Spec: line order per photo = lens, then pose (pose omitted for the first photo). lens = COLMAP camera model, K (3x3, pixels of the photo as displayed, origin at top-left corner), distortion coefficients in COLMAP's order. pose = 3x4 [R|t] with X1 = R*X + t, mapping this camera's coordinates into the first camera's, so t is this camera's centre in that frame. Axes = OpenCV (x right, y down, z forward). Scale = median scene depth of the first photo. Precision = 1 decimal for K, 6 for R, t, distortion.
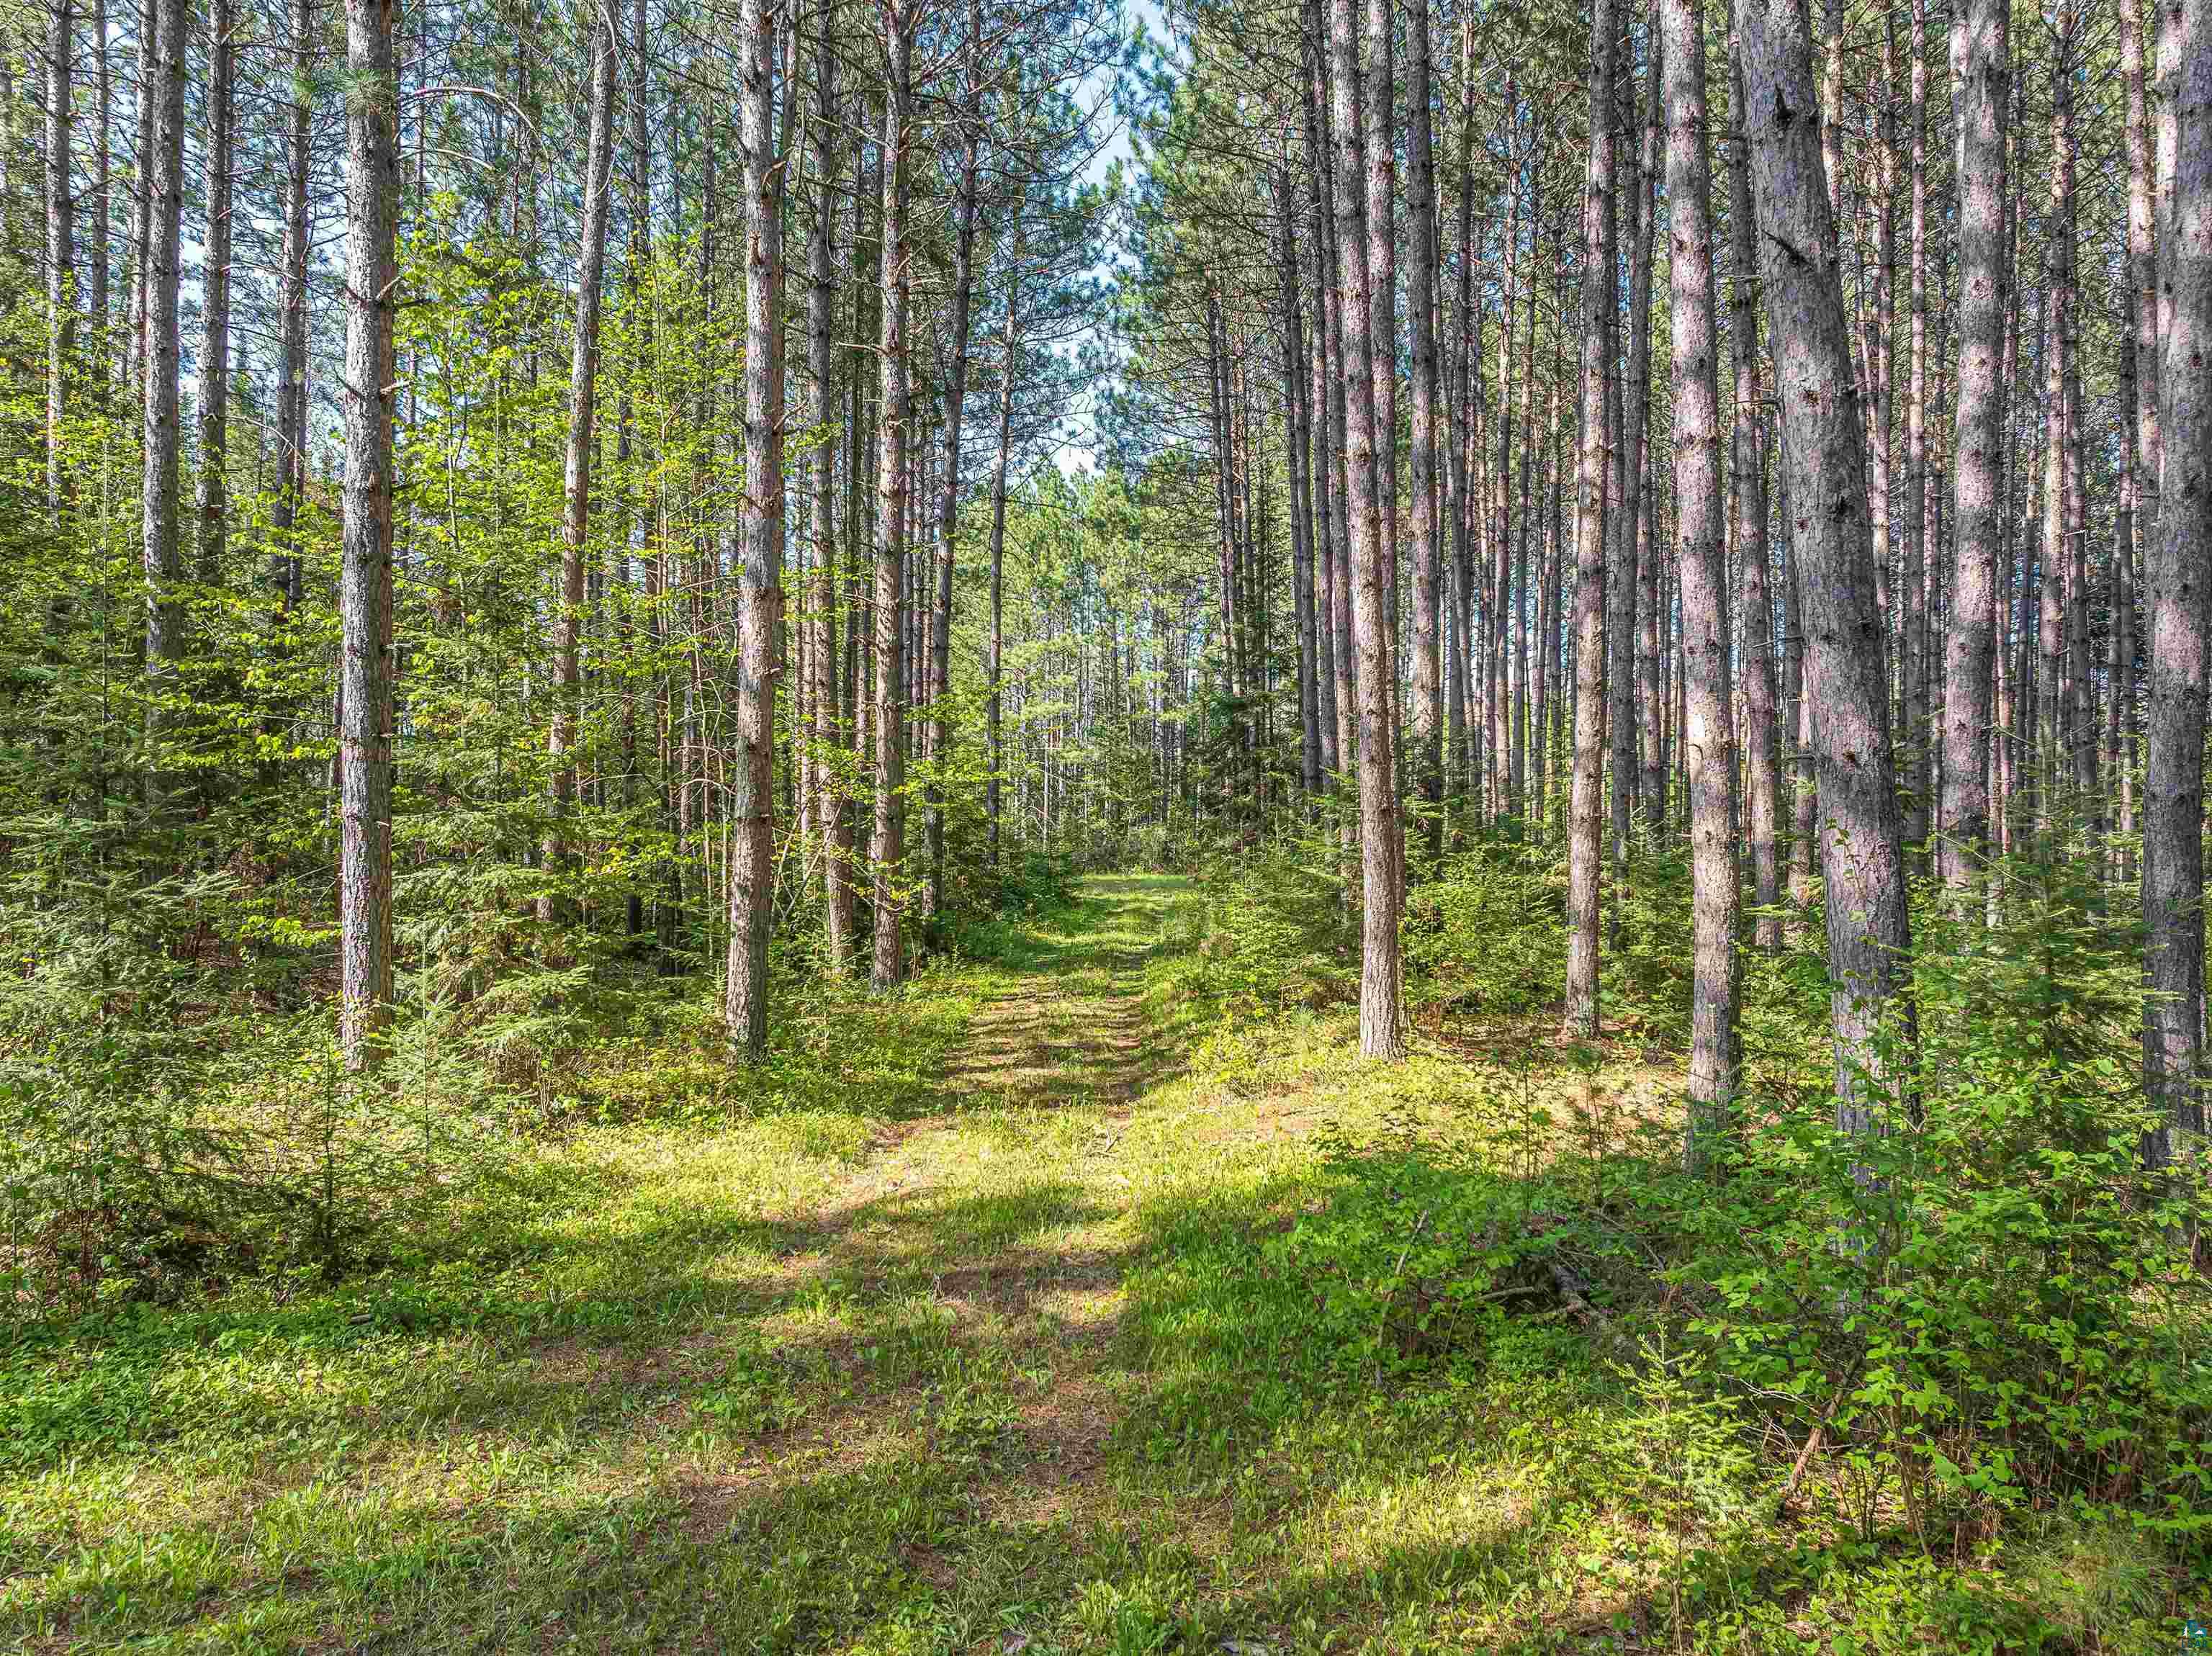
lens RADIAL K [[1551.6, 0, 1100.4], [0, 1551.6, 829.6], [0, 0, 1]] dist [-0.025902, 0.008204]
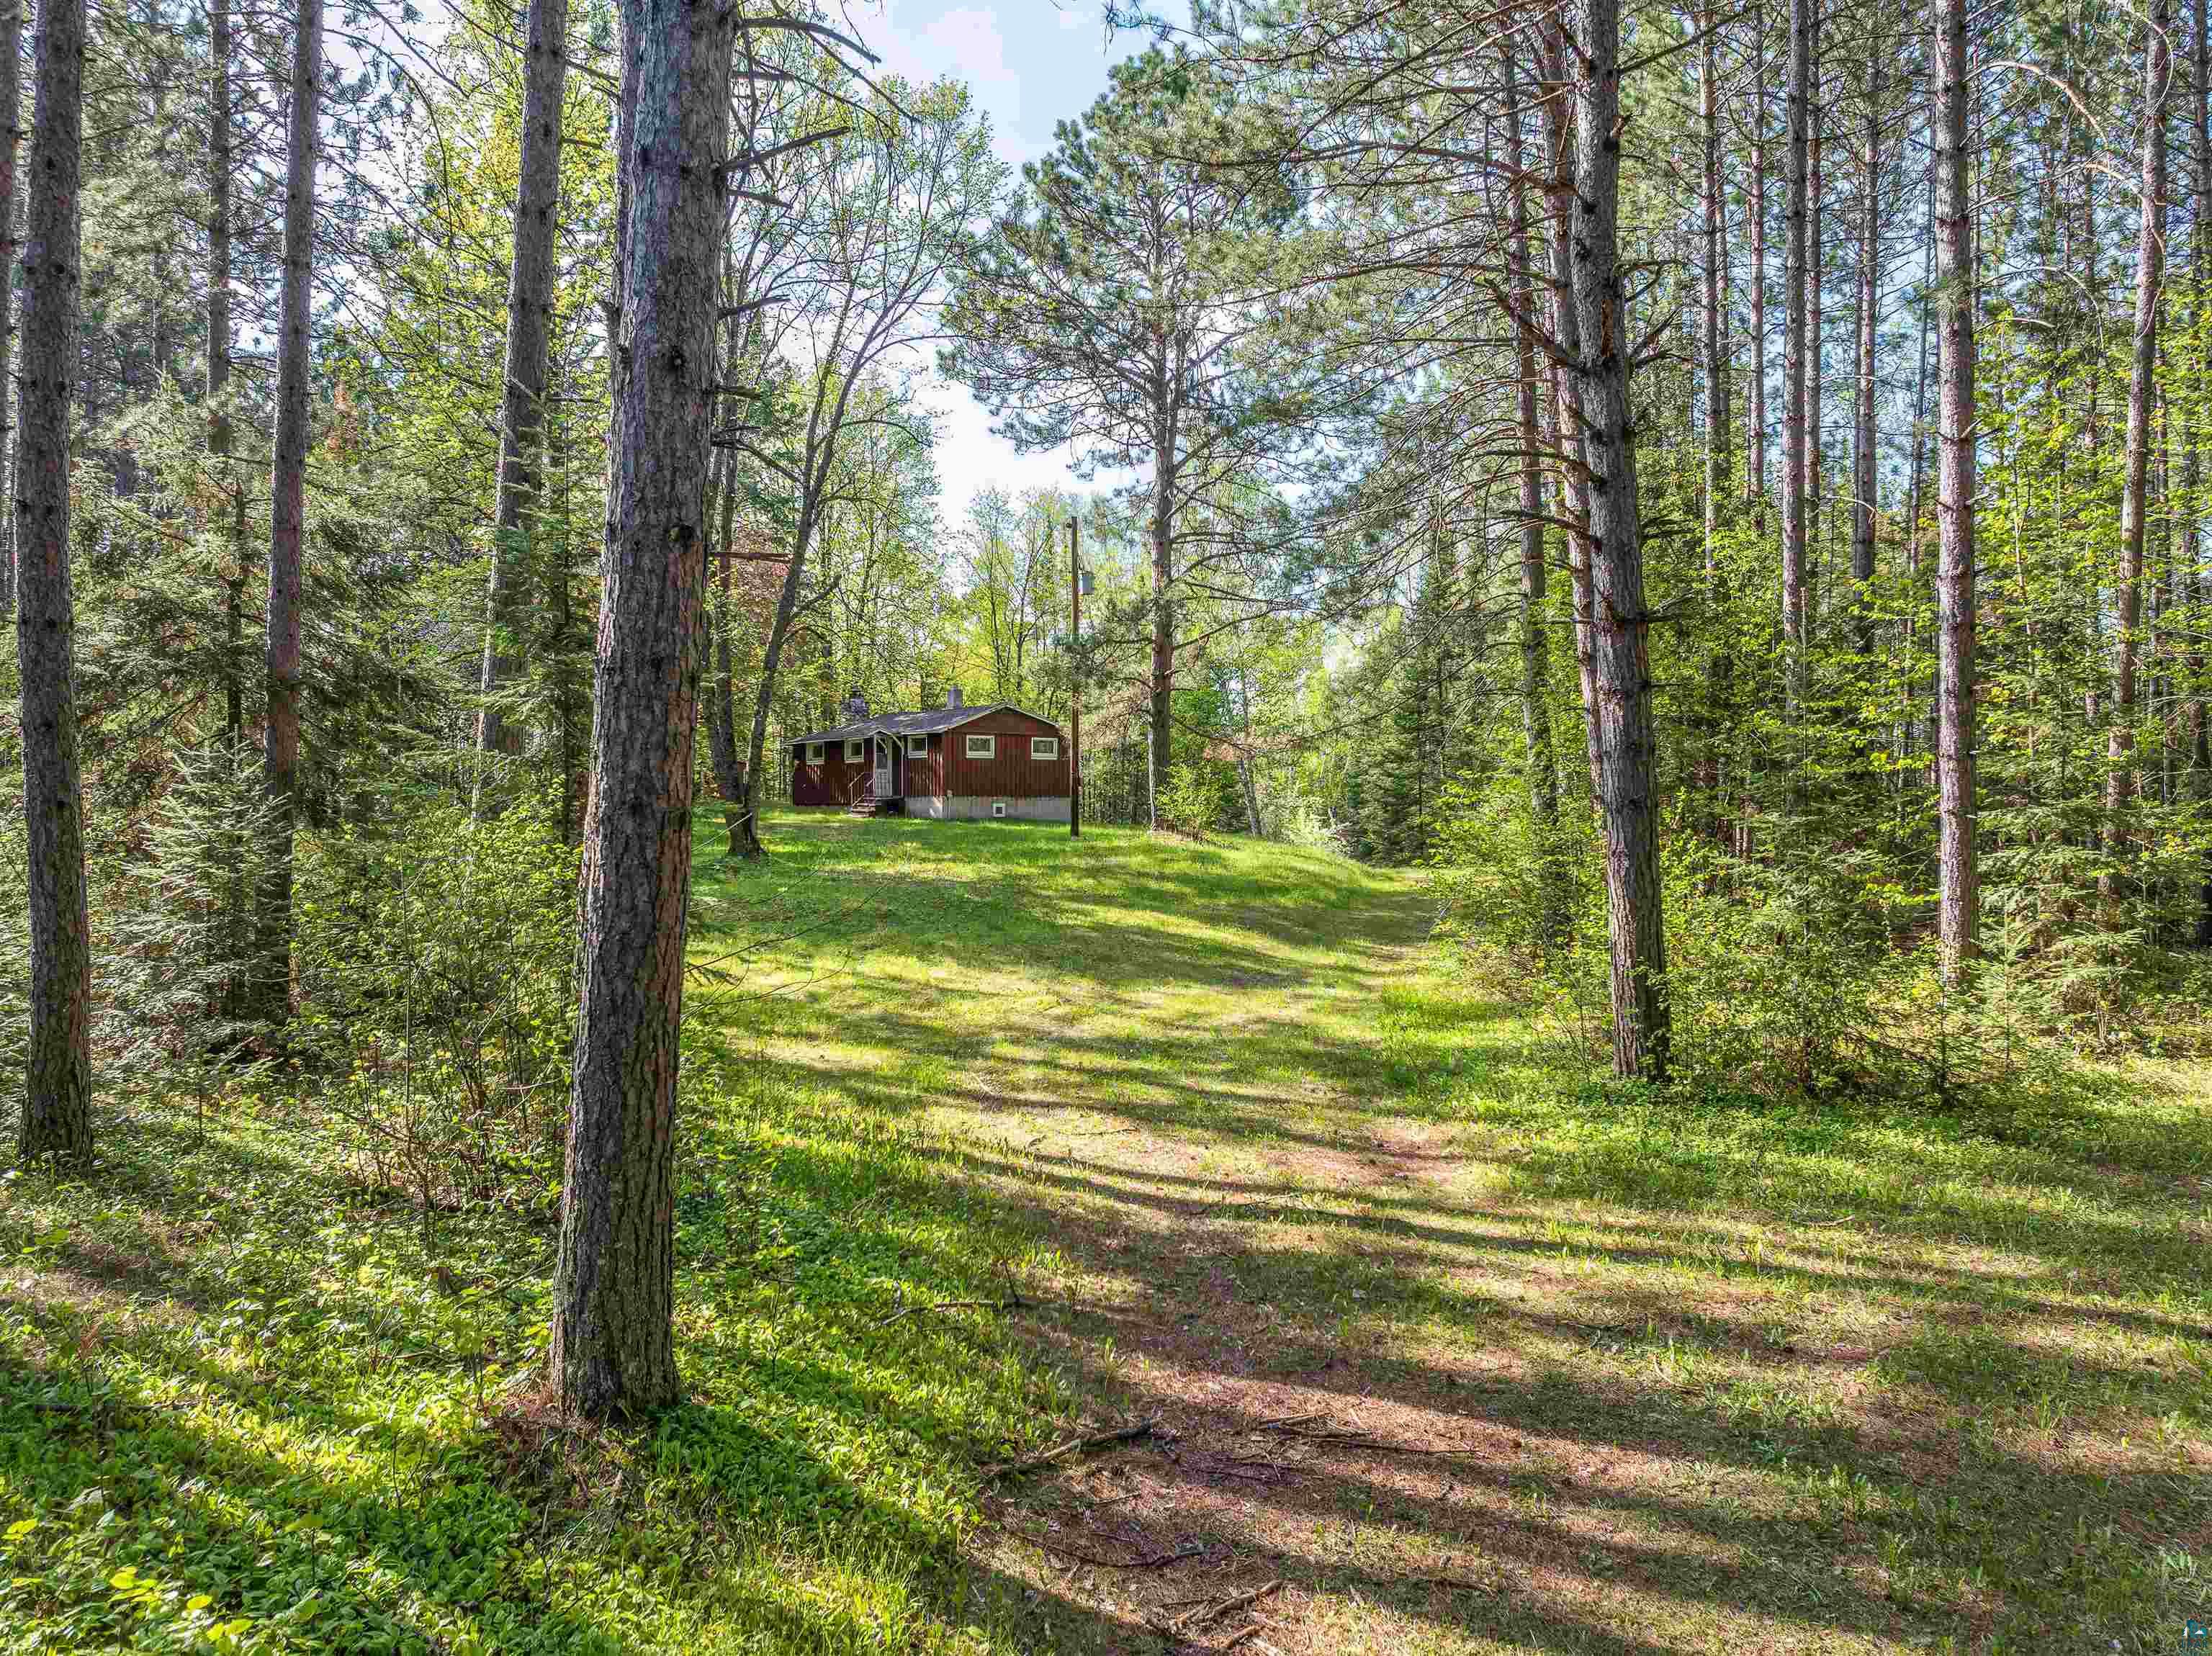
lens RADIAL K [[1551.6, 0, 1097.6], [0, 1551.6, 830.7], [0, 0, 1]] dist [-0.025902, 0.008204]
pose [[0.596720, -0.002210, -0.802446, 0.162346], [0.005935, 0.999981, 0.001660, 0.001573], [0.802428, -0.005753, 0.596722, -0.419193]]
